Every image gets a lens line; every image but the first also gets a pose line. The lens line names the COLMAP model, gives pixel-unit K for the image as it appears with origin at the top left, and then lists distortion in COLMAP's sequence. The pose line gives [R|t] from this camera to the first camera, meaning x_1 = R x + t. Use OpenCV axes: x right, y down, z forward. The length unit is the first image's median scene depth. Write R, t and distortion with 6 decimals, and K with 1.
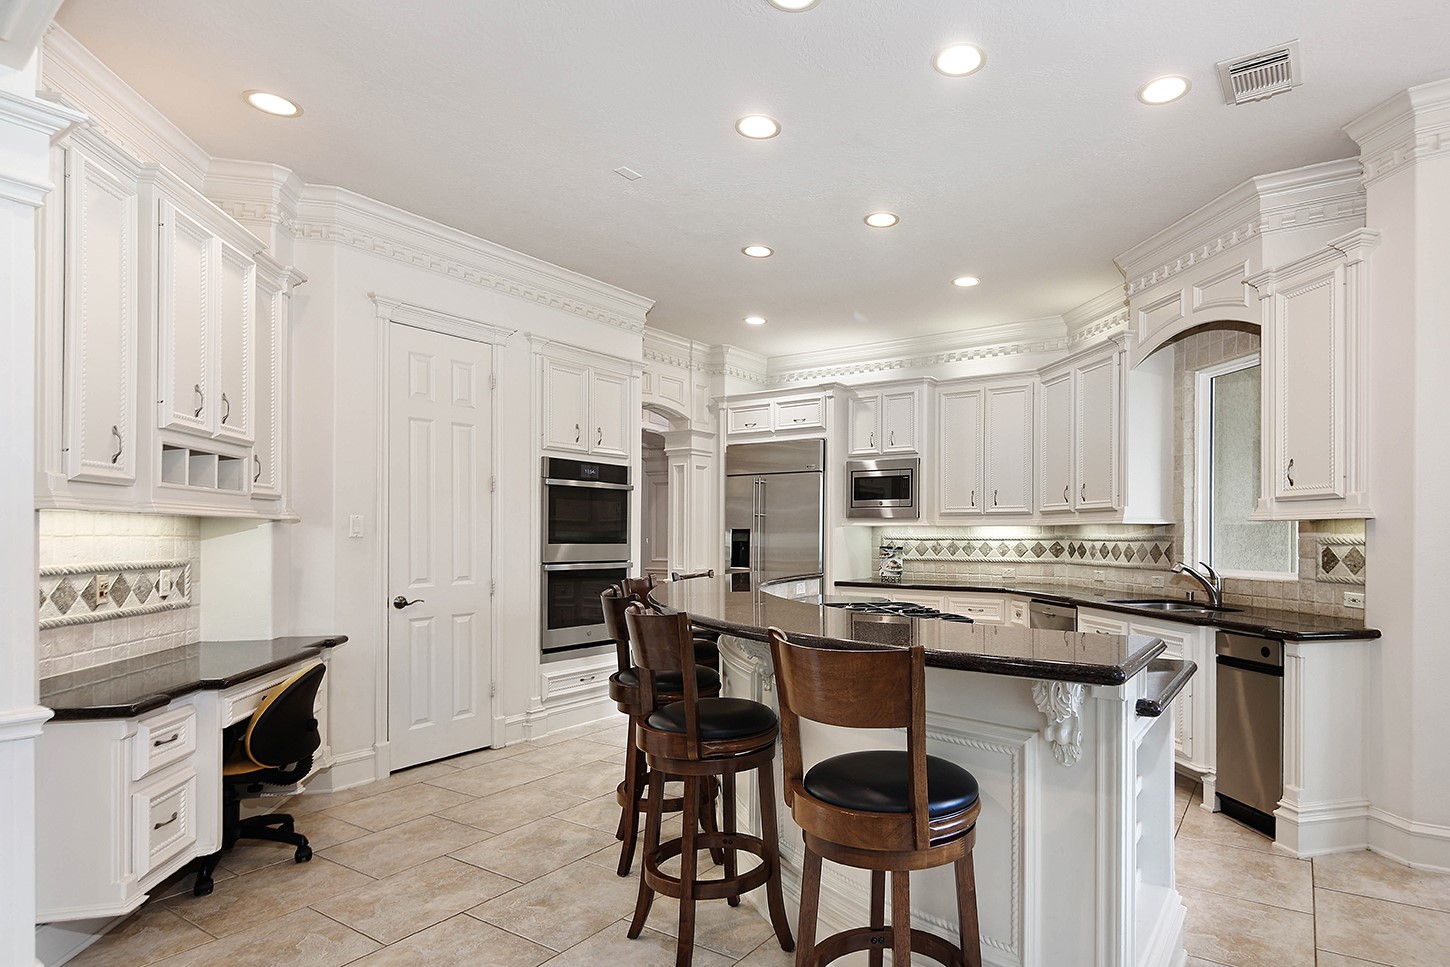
lens RADIAL K [[710.0, 0, 725.1], [0, 710.0, 496.5], [0, 0, 1]] dist [-0.000012, 0.000266]
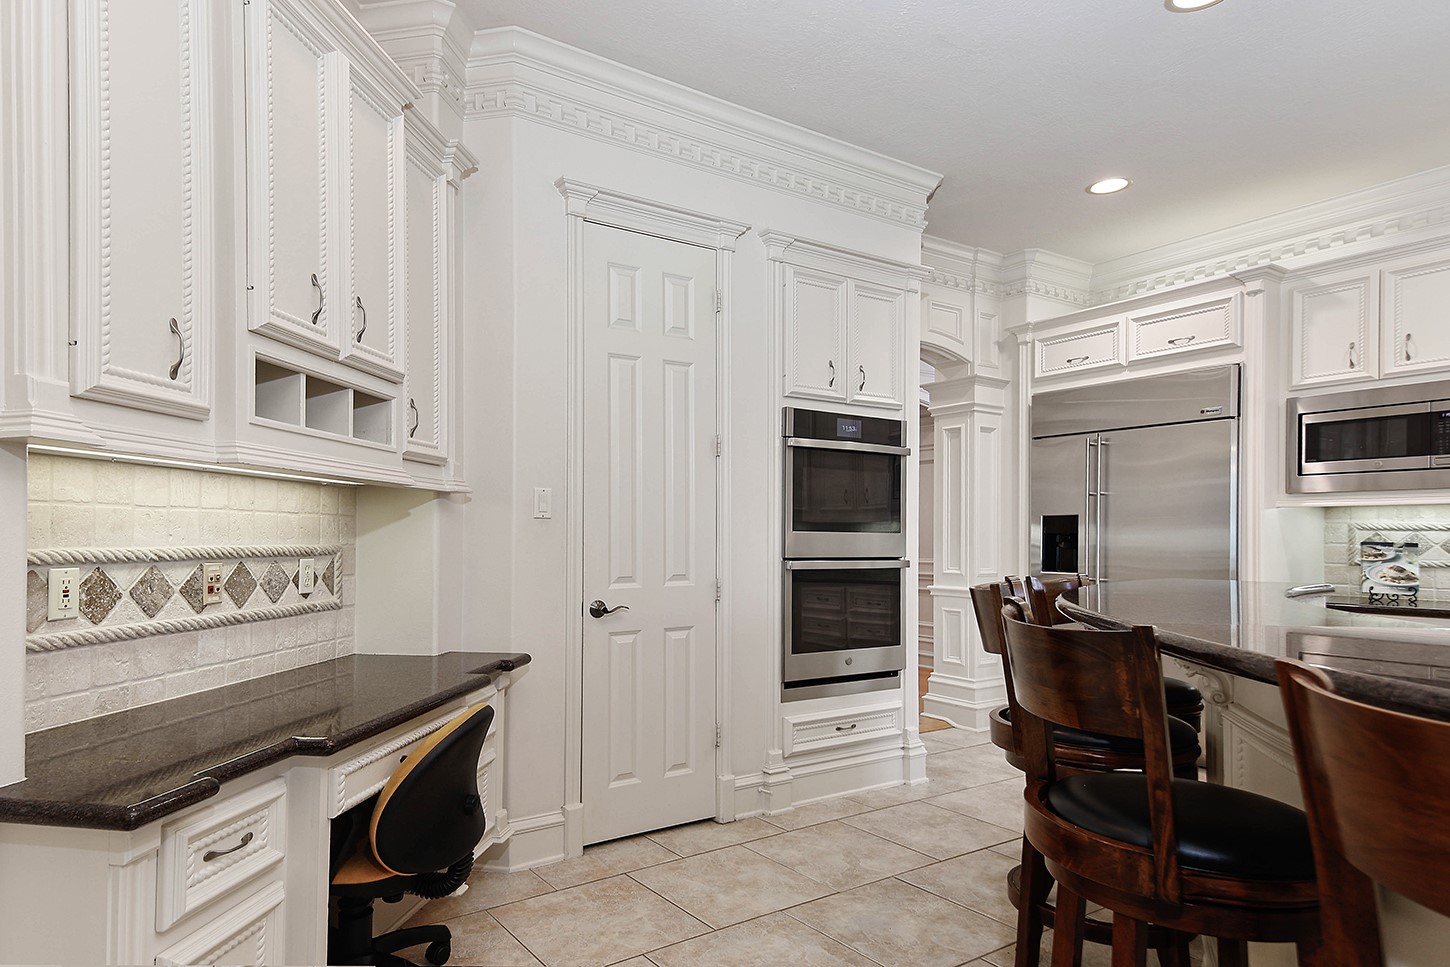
lens RADIAL K [[734.4, 0, 725.0], [0, 734.4, 483.5], [0, 0, 1]] dist [0.041547, -0.000498]
pose [[0.969065, -0.008953, -0.246642, -0.156242], [0.004186, 0.999794, -0.019846, 0.039093], [0.246769, 0.018199, 0.968903, 0.324489]]
